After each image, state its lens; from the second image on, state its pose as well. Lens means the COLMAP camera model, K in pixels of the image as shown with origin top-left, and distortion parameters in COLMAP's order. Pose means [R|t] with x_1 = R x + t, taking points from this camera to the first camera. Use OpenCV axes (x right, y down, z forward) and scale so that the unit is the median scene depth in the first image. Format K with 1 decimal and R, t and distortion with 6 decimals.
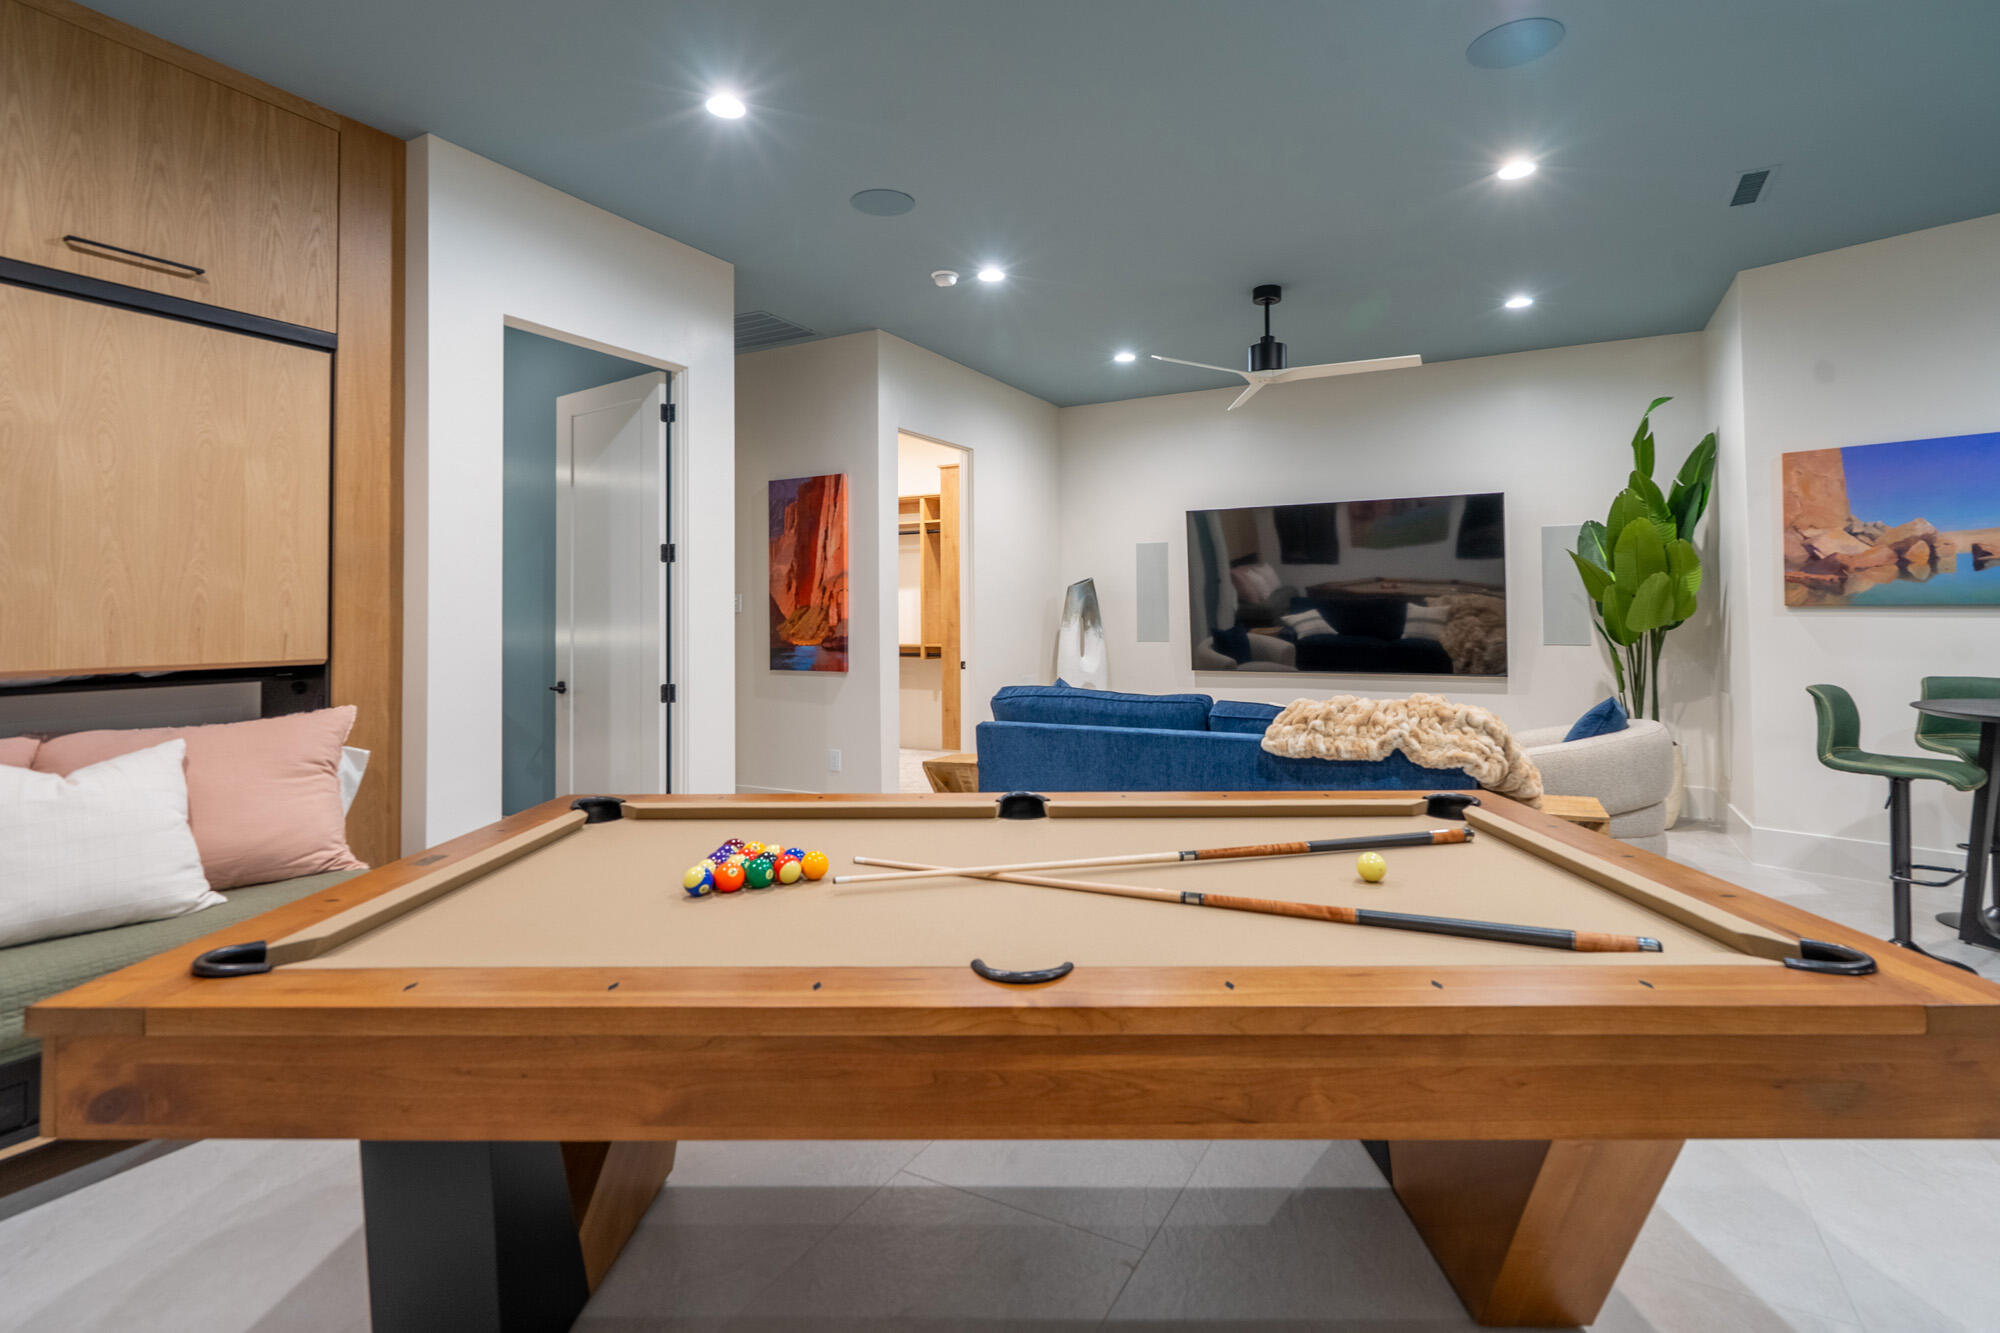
lens RADIAL K [[984.8, 0, 1005.1], [0, 984.8, 594.7], [0, 0, 1]] dist [-0.000987, -0.000772]
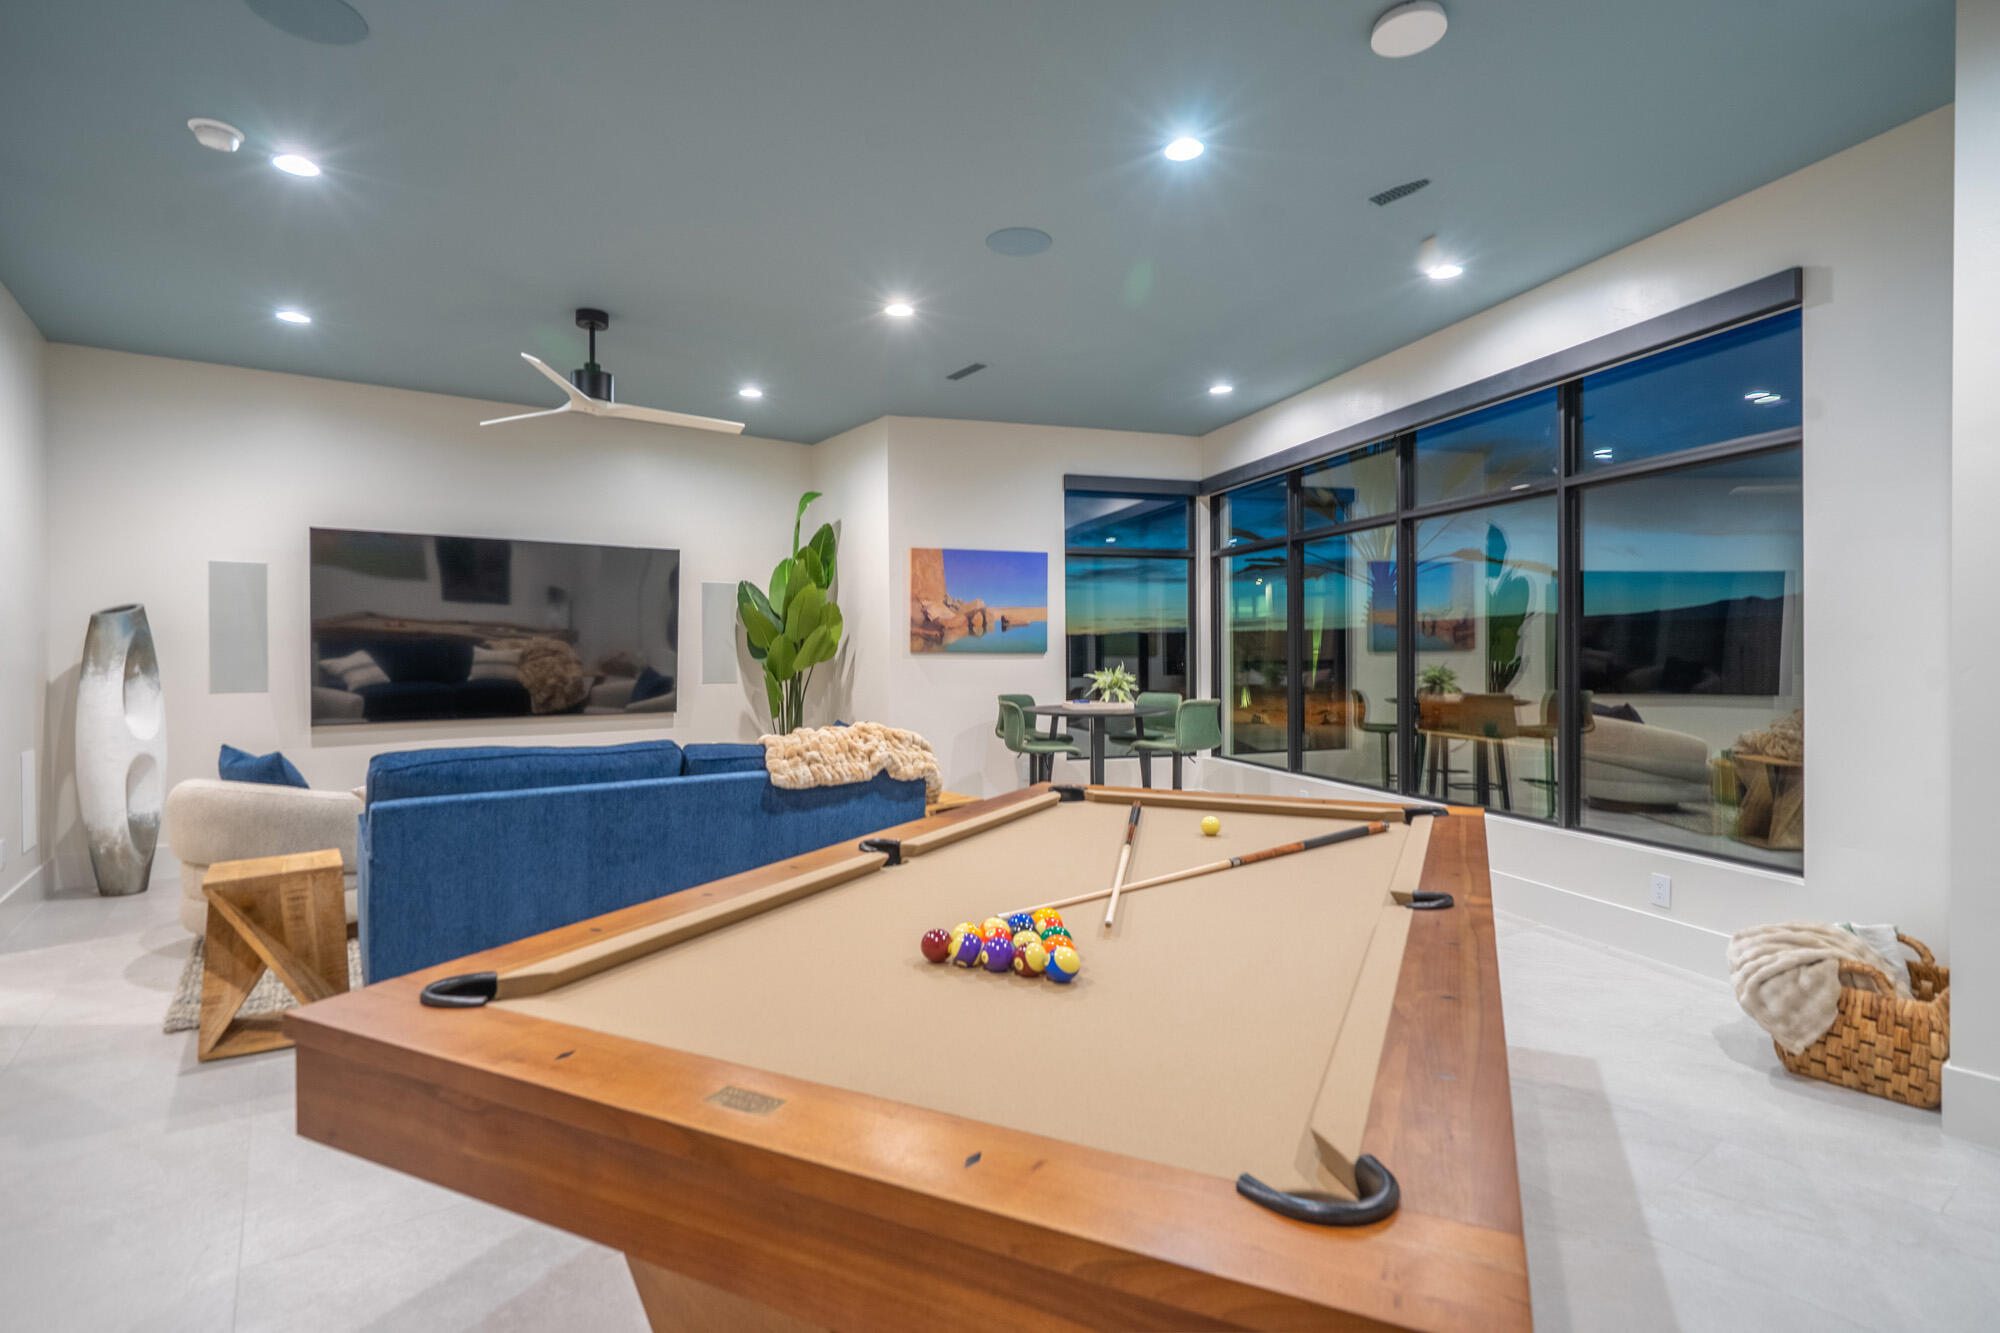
lens RADIAL K [[946.8, 0, 1005.2], [0, 946.8, 653.2], [0, 0, 1]] dist [0.018428, 0.000244]
pose [[0.424968, 0.005497, 0.905192, -0.439649], [-0.019062, 0.999814, 0.002878, 0.007116], [-0.905008, -0.018478, 0.424993, 0.277076]]
